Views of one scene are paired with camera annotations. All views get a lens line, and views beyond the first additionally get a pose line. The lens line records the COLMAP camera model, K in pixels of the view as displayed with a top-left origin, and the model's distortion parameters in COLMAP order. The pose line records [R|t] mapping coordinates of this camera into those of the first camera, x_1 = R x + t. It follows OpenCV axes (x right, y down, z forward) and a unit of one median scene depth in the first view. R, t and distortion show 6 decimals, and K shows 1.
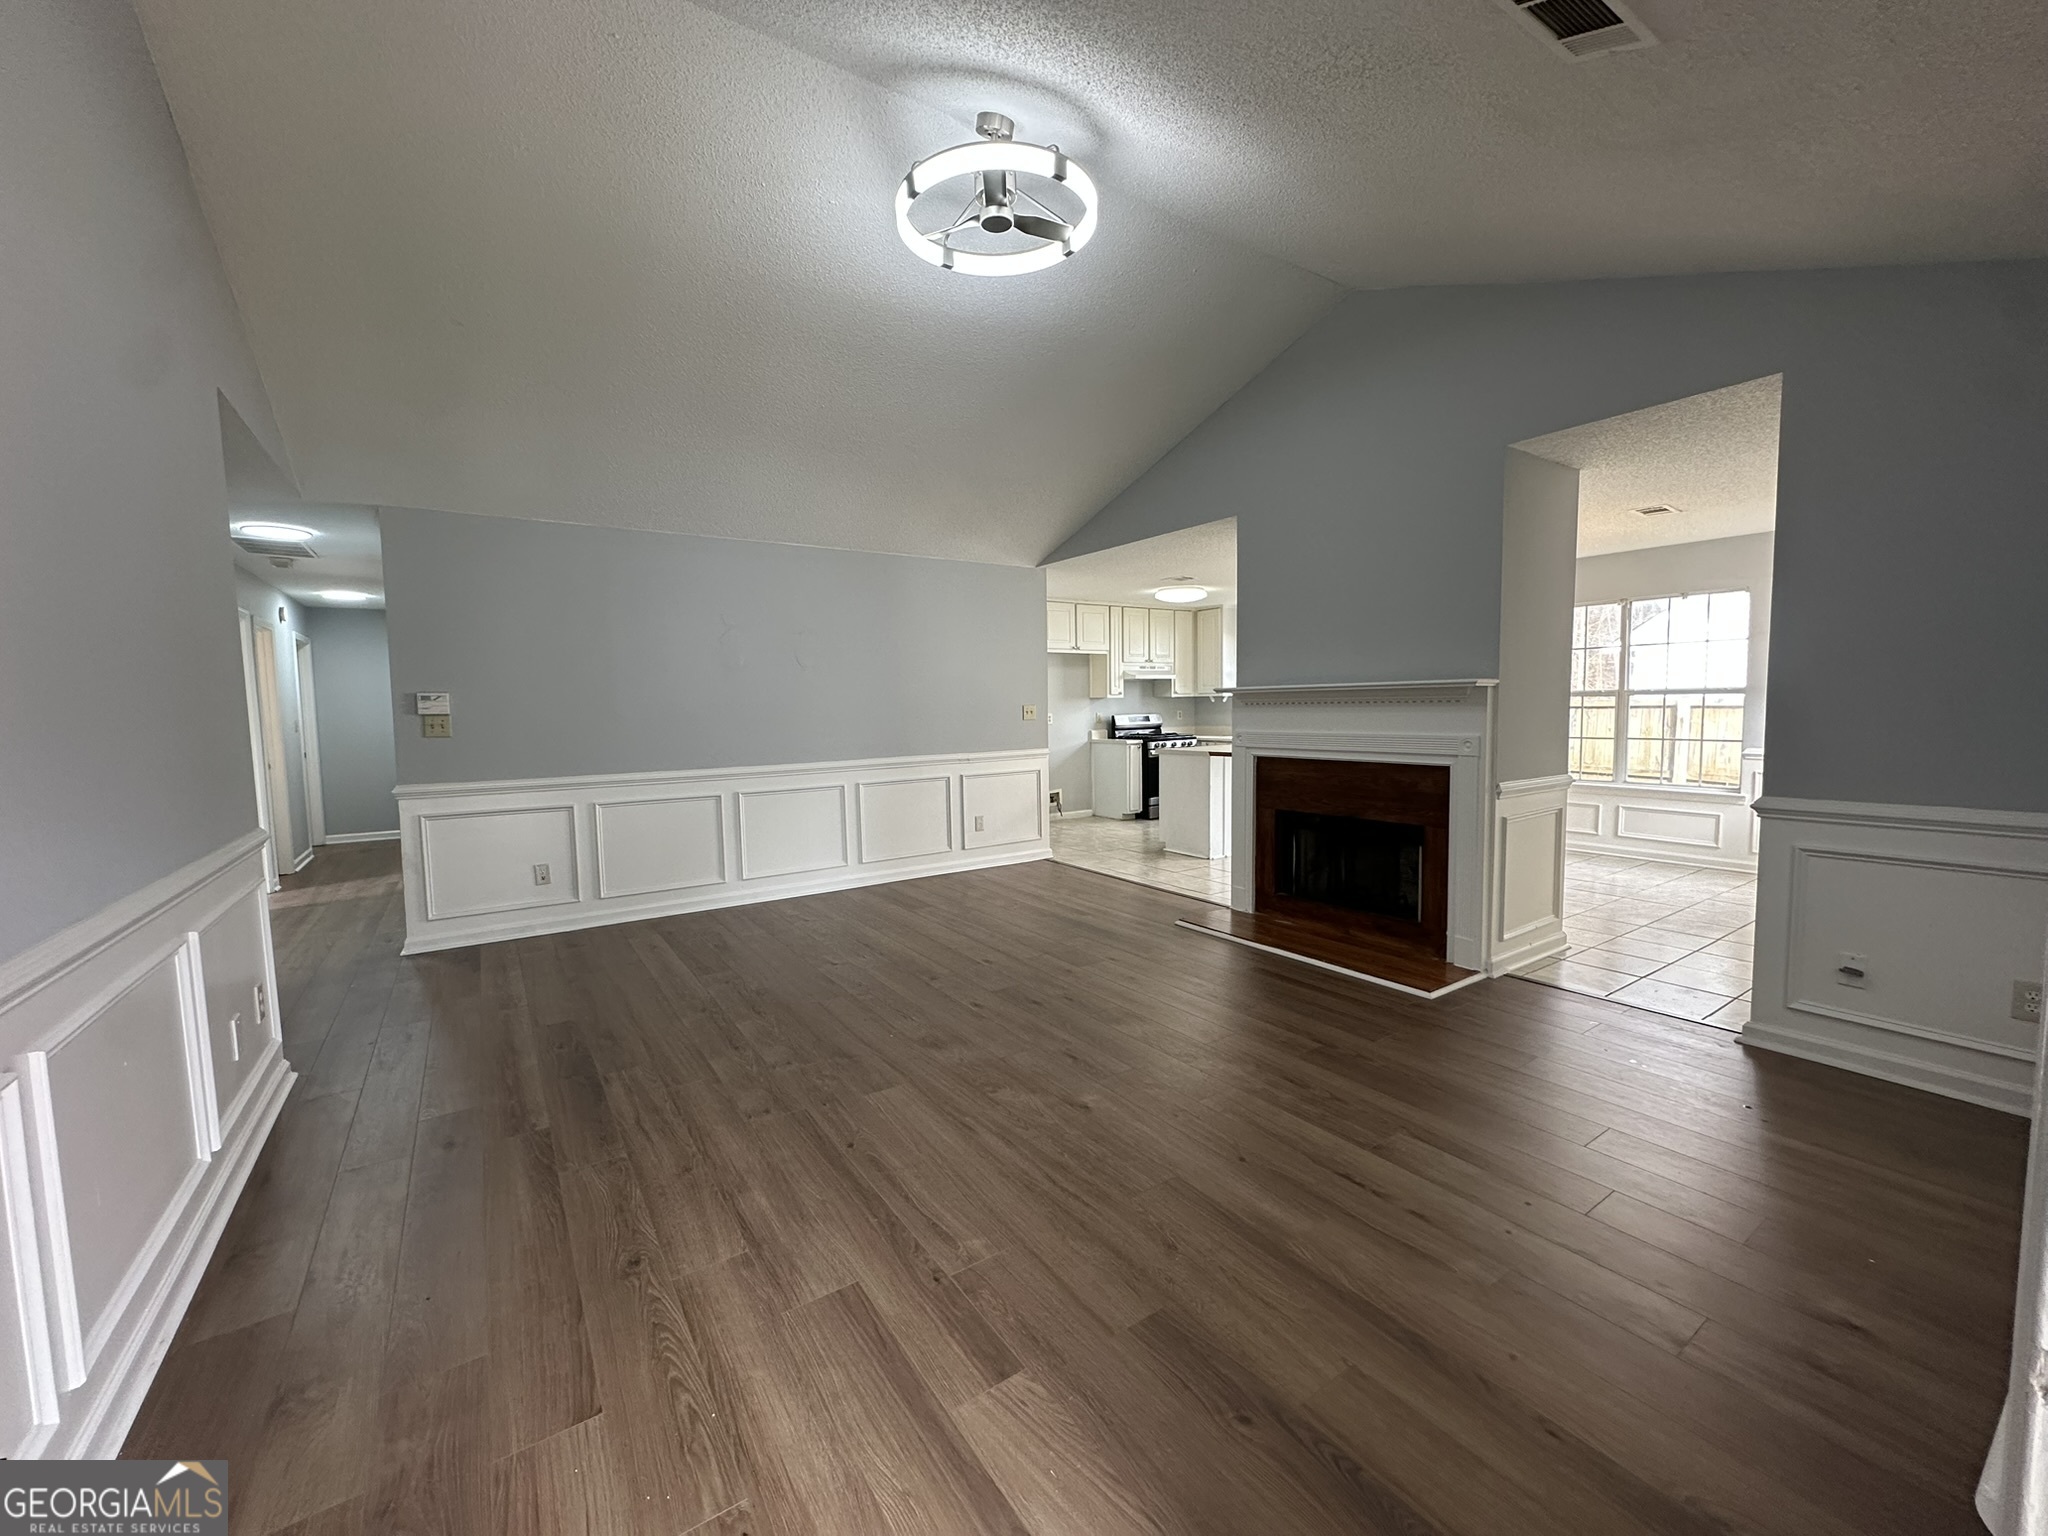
lens RADIAL K [[816.7, 0, 1025.2], [0, 816.7, 769.3], [0, 0, 1]] dist [-0.000595, -0.000013]
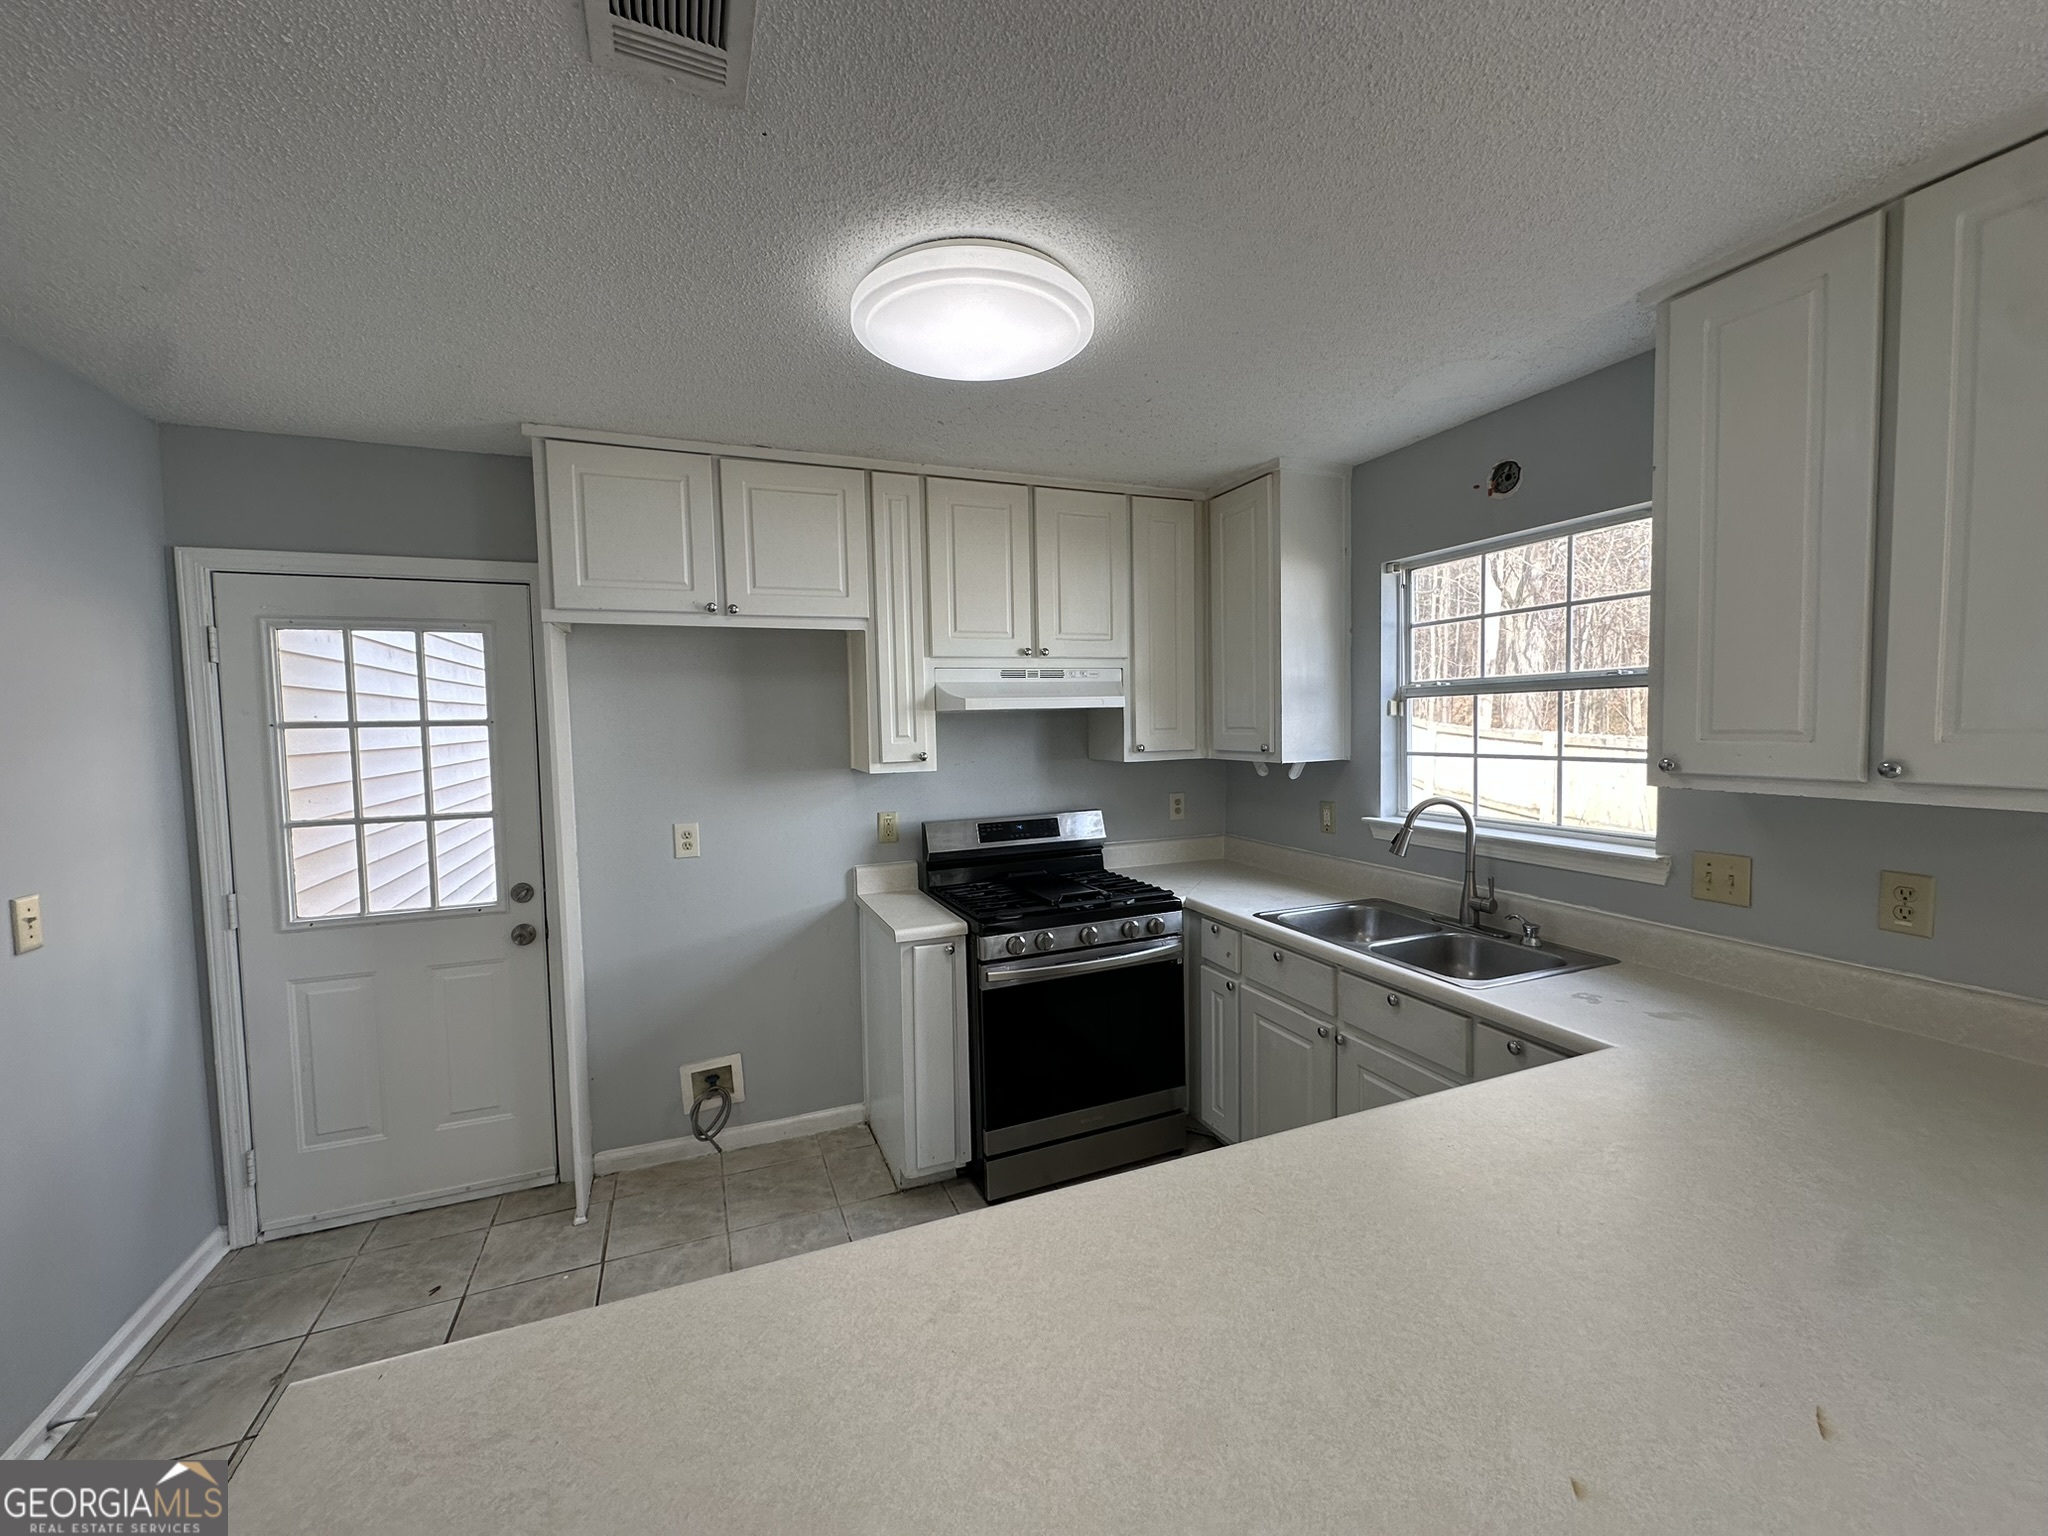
lens RADIAL K [[816.7, 0, 1024.8], [0, 816.7, 764.5], [0, 0, 1]] dist [-0.000595, -0.000013]
pose [[0.979132, 0.007411, -0.203088, 0.213207], [-0.012955, 0.999579, -0.025980, -0.081154], [0.202810, 0.028069, 0.978816, 0.693014]]
